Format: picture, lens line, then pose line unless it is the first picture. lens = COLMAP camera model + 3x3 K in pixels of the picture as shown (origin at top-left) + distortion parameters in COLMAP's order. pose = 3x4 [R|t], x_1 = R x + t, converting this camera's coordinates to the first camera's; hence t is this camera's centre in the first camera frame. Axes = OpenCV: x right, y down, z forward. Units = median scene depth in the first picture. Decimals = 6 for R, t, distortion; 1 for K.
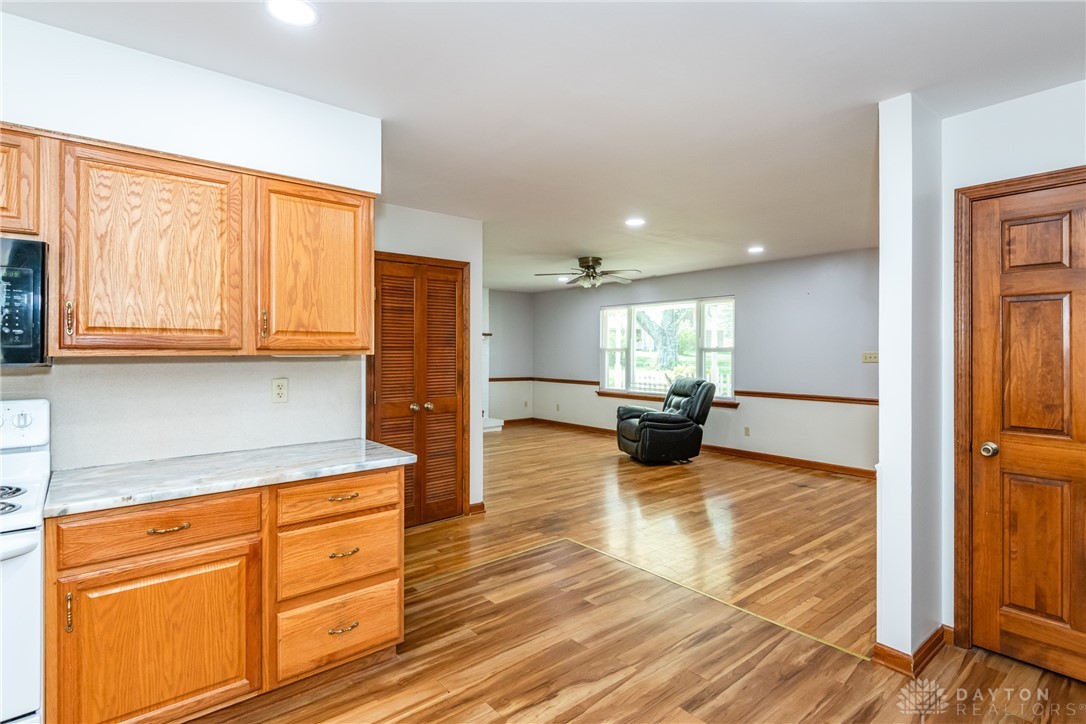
lens RADIAL K [[537.1, 0, 542.3], [0, 537.1, 354.6], [0, 0, 1]] dist [0.065836, 0.000098]
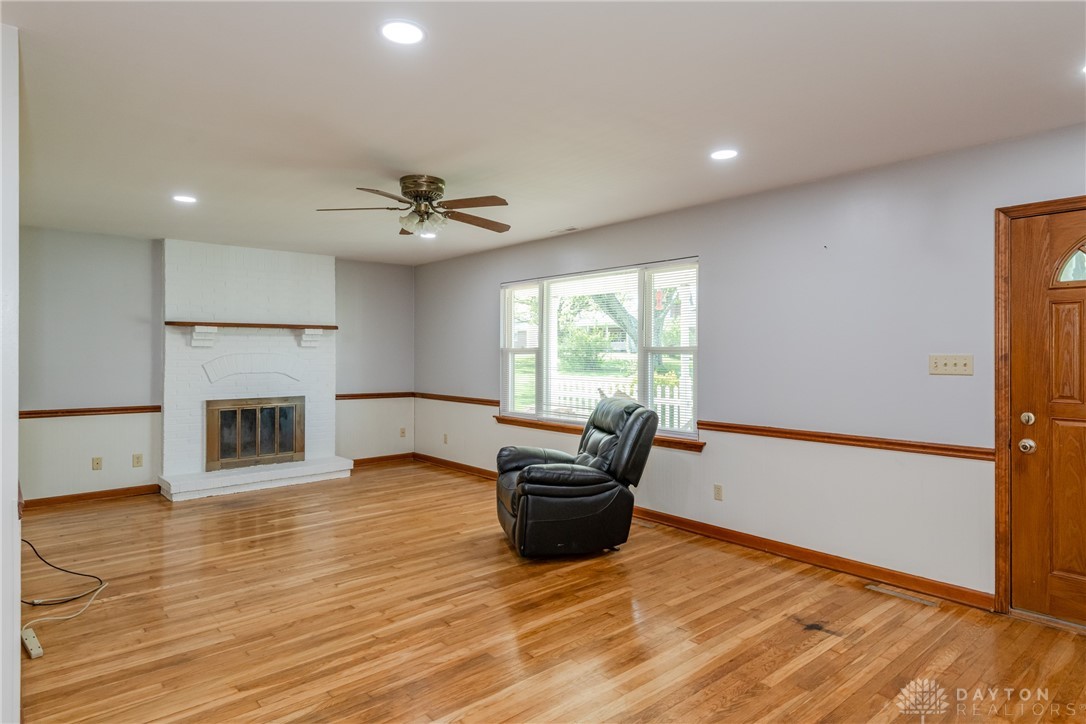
lens RADIAL K [[615.5, 0, 520.5], [0, 615.5, 358.0], [0, 0, 1]] dist [0.032369, -0.000654]
pose [[0.999995, 0.000419, 0.003263, 0.163878], [-0.000419, 1.000000, -0.000109, -0.000382], [-0.003263, 0.000107, 0.999995, 0.342302]]
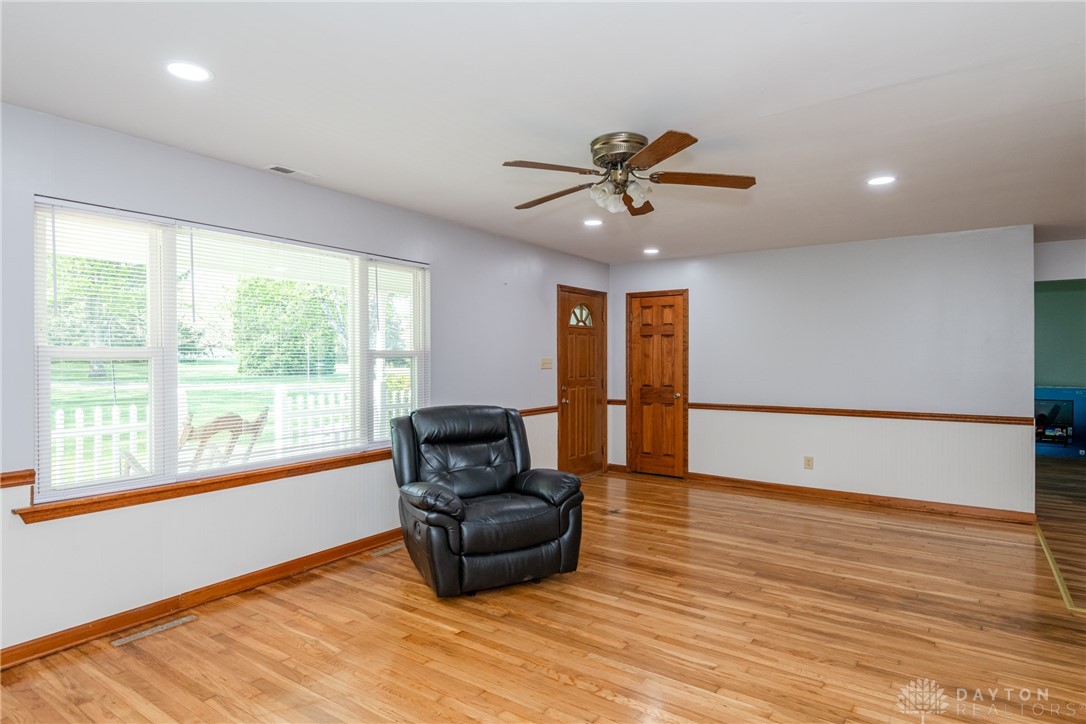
lens RADIAL K [[615.5, 0, 520.5], [0, 615.5, 358.0], [0, 0, 1]] dist [0.032369, -0.000654]
pose [[-0.253032, -0.004028, 0.967449, -0.331301], [0.005764, 0.999967, 0.005671, -0.007931], [-0.967441, 0.007011, -0.253001, 1.071665]]
